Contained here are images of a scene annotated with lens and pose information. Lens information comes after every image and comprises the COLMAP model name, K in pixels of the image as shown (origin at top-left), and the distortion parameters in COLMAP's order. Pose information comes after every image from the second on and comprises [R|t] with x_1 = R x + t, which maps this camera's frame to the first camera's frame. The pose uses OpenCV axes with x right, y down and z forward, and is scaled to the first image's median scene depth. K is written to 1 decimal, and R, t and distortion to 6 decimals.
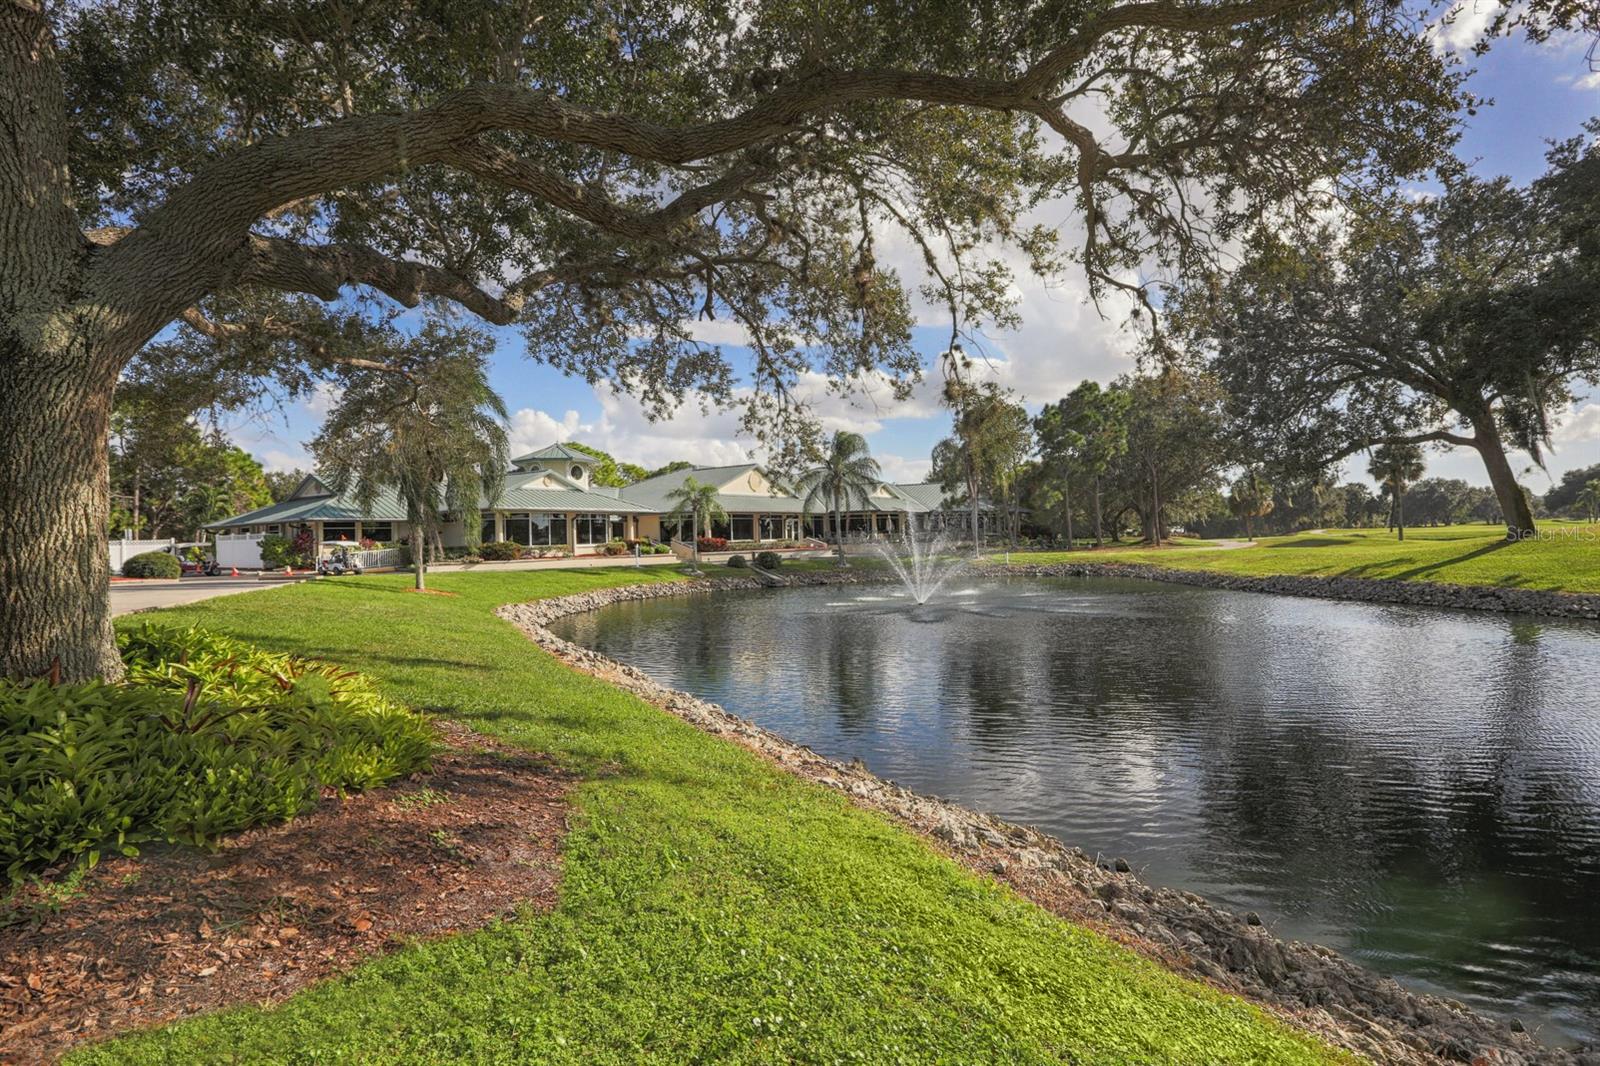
lens RADIAL K [[788.5, 0, 805.7], [0, 788.5, 571.2], [0, 0, 1]] dist [-0.042581, 0.000020]
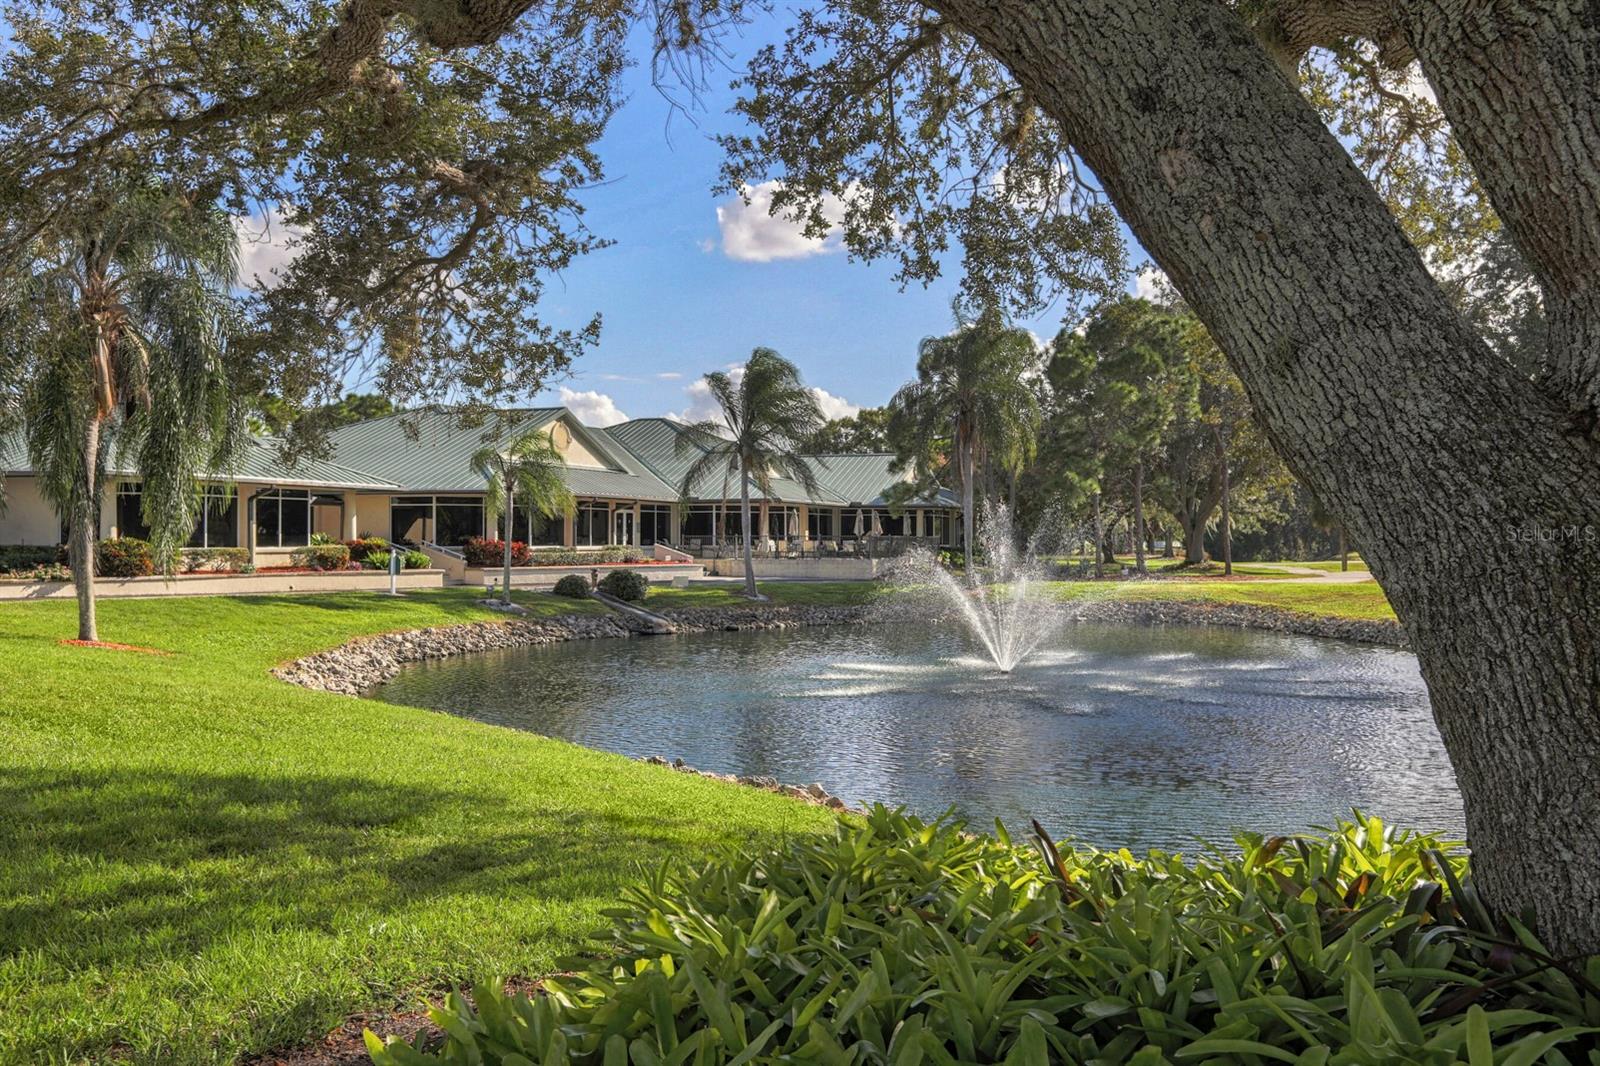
lens RADIAL K [[1365.2, 0, 794.4], [0, 1365.2, 534.2], [0, 0, 1]] dist [0.078299, 0.005838]
pose [[0.976565, 0.029738, 0.213158, -0.172364], [-0.019474, 0.998555, -0.050088, -0.005012], [-0.214340, 0.044763, 0.975733, 0.048025]]
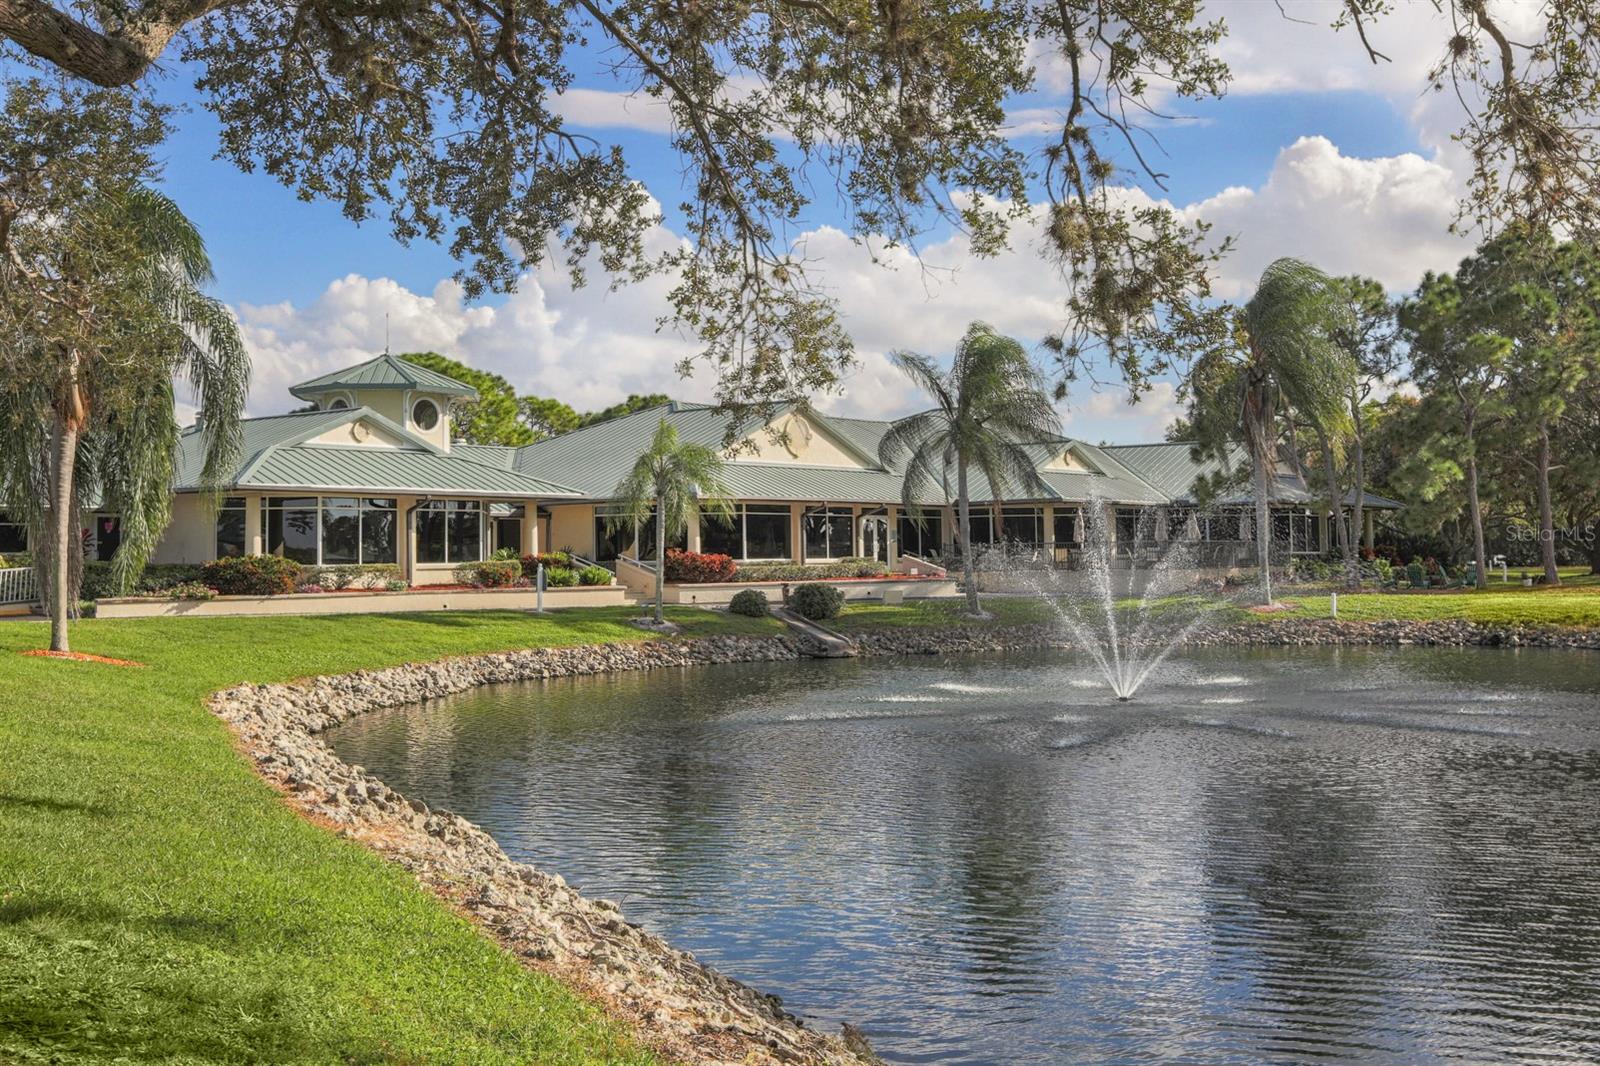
lens RADIAL K [[1657.6, 0, 806.7], [0, 1657.6, 522.9], [0, 0, 1]] dist [0.088402, 0.000000]
pose [[0.997510, 0.011210, -0.069629, 0.019878], [-0.015594, 0.997908, -0.062740, 0.001739], [0.068780, 0.063669, 0.995598, 0.003536]]
